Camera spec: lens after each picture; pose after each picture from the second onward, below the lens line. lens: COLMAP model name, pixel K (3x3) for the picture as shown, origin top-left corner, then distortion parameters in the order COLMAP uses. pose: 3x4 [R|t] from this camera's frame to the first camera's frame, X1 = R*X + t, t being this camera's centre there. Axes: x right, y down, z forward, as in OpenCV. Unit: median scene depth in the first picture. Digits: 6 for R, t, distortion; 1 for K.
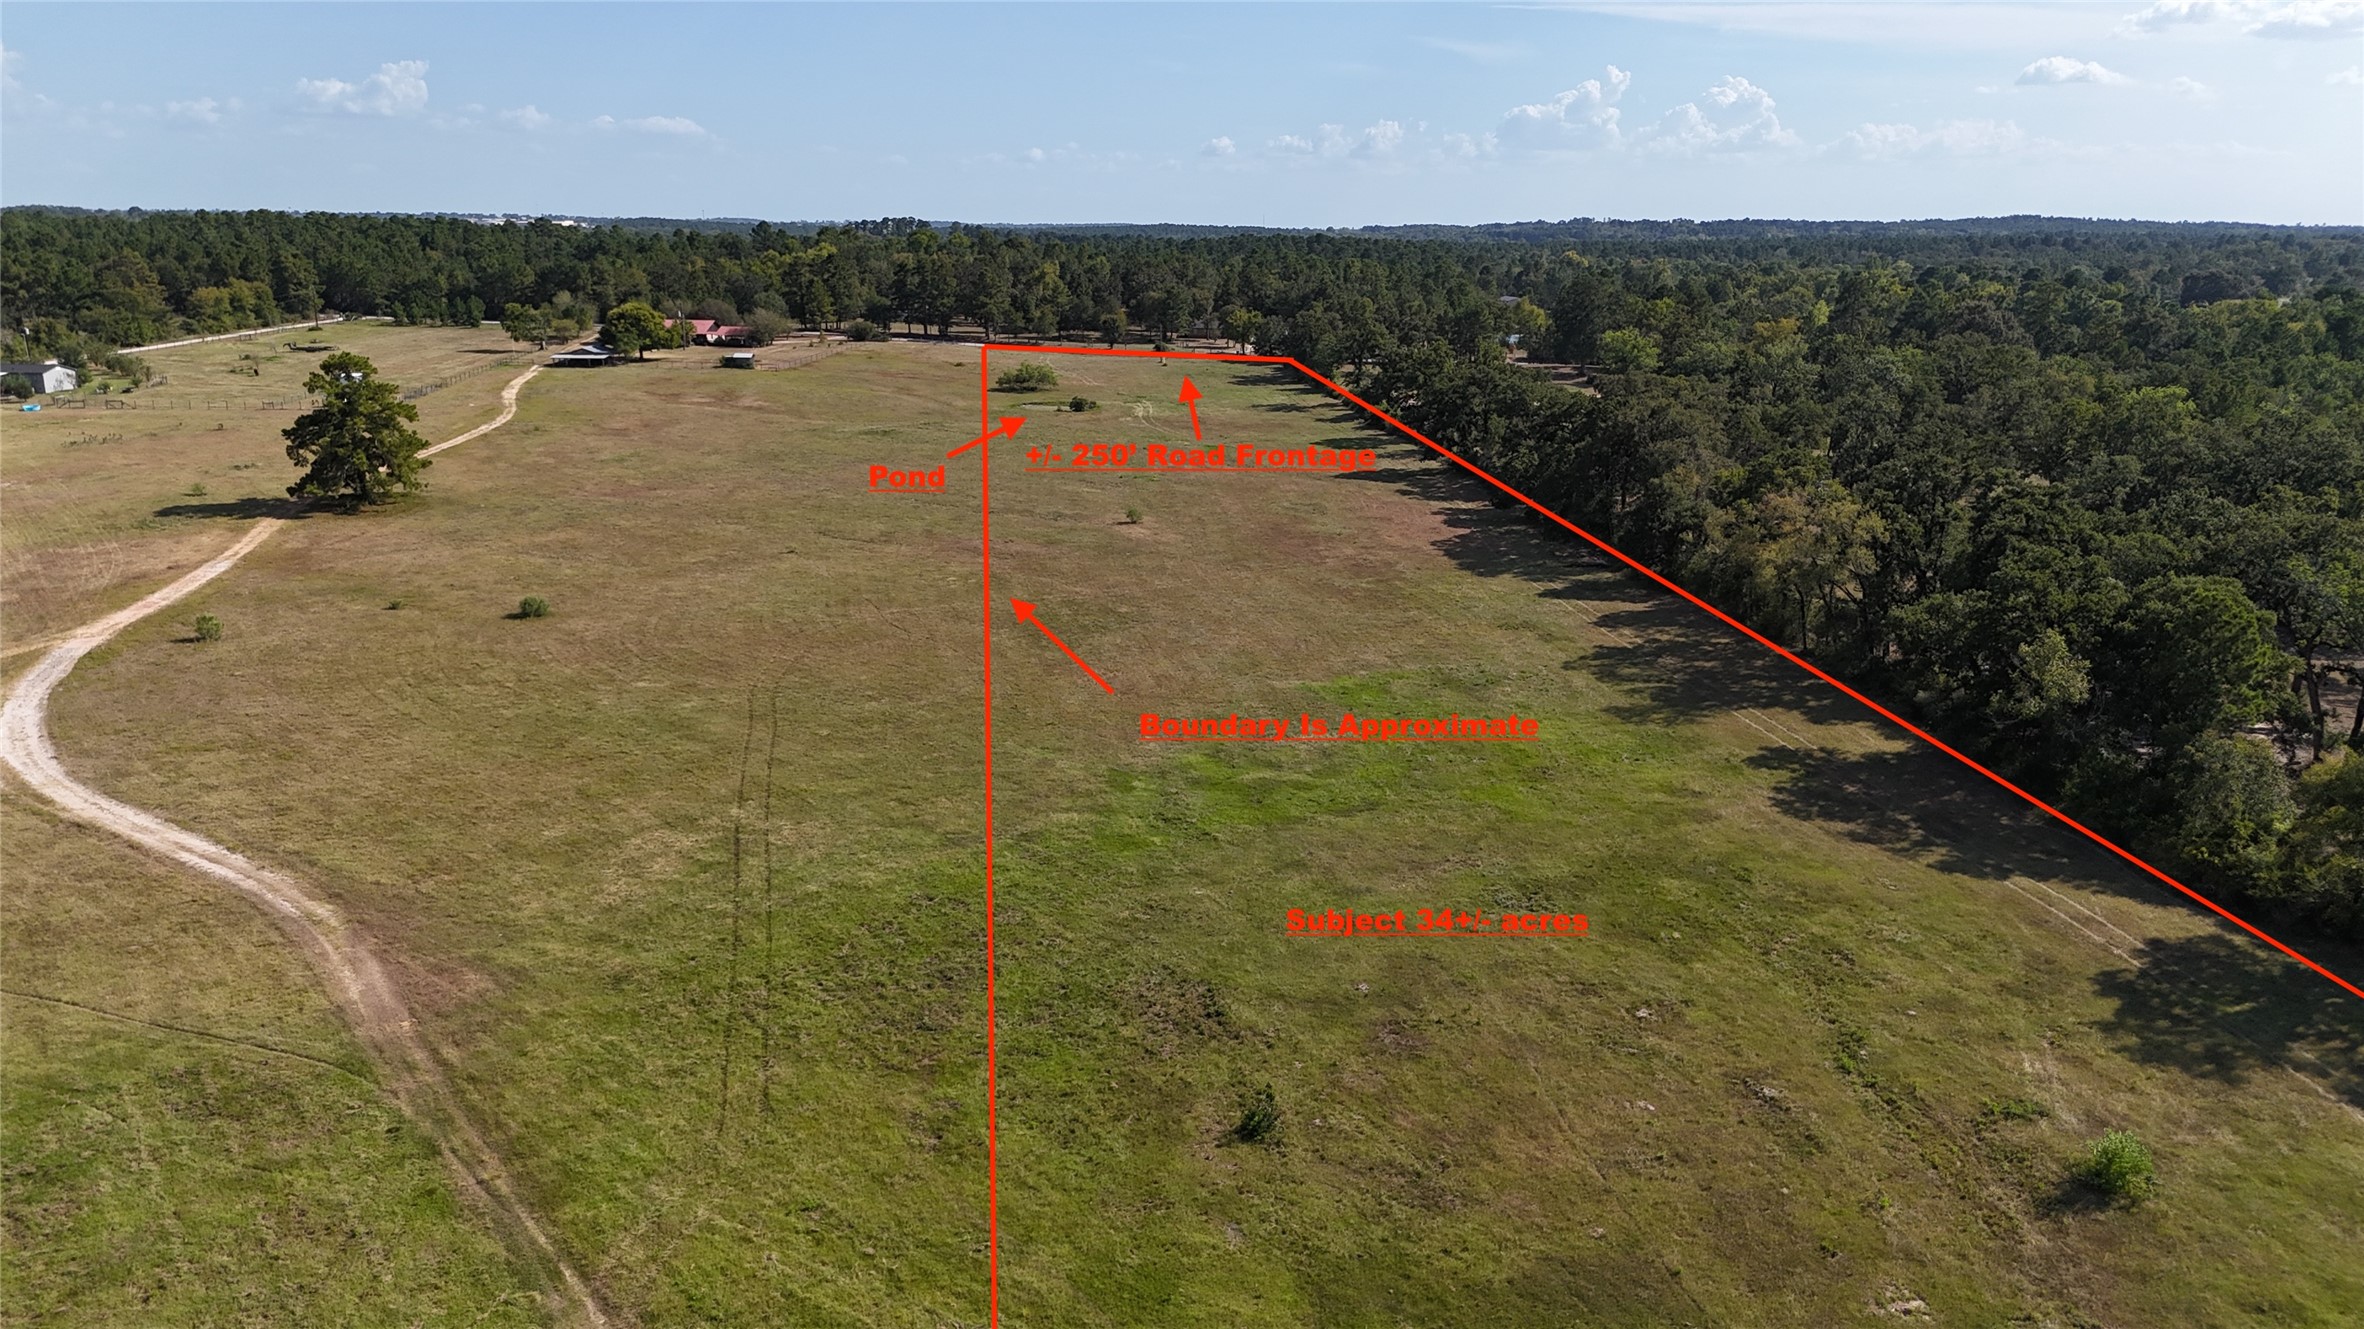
lens RADIAL K [[1766.2, 0, 1182.0], [0, 1766.2, 664.5], [0, 0, 1]] dist [0.044809, -0.008318]
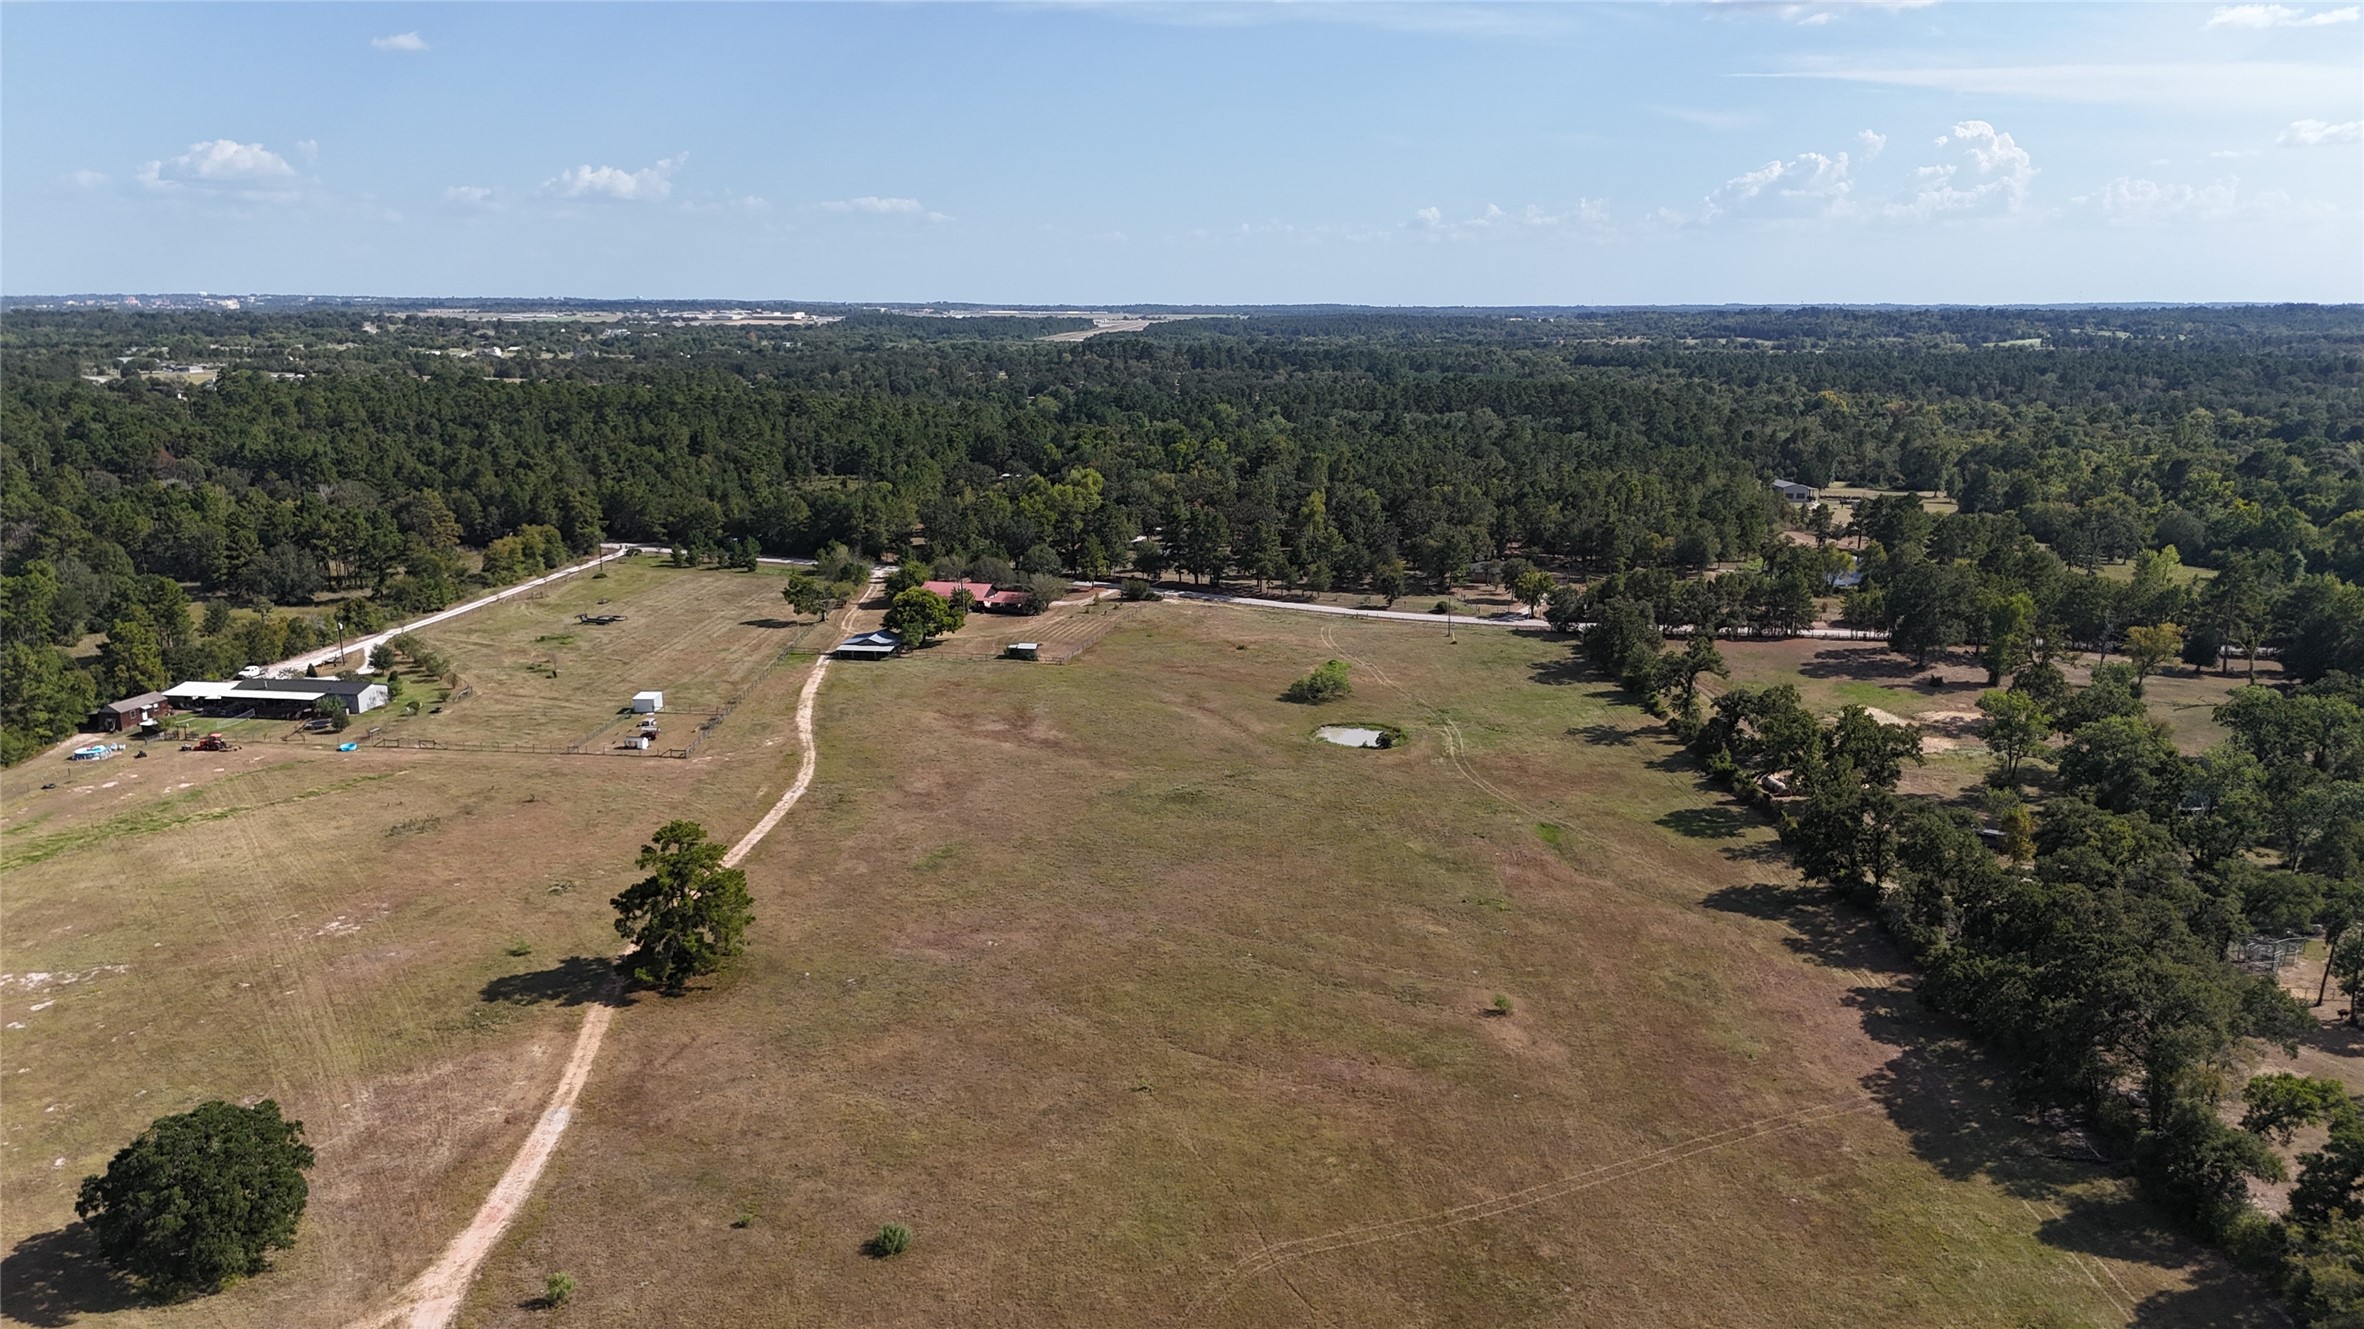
lens RADIAL K [[1733.8, 0, 1182.0], [0, 1733.8, 664.5], [0, 0, 1]] dist [0.111962, -0.149824]
pose [[0.994151, 0.012188, -0.107311, -0.058341], [-0.014613, 0.999655, -0.021847, -0.142729], [0.107008, 0.023287, 0.993985, 0.055003]]
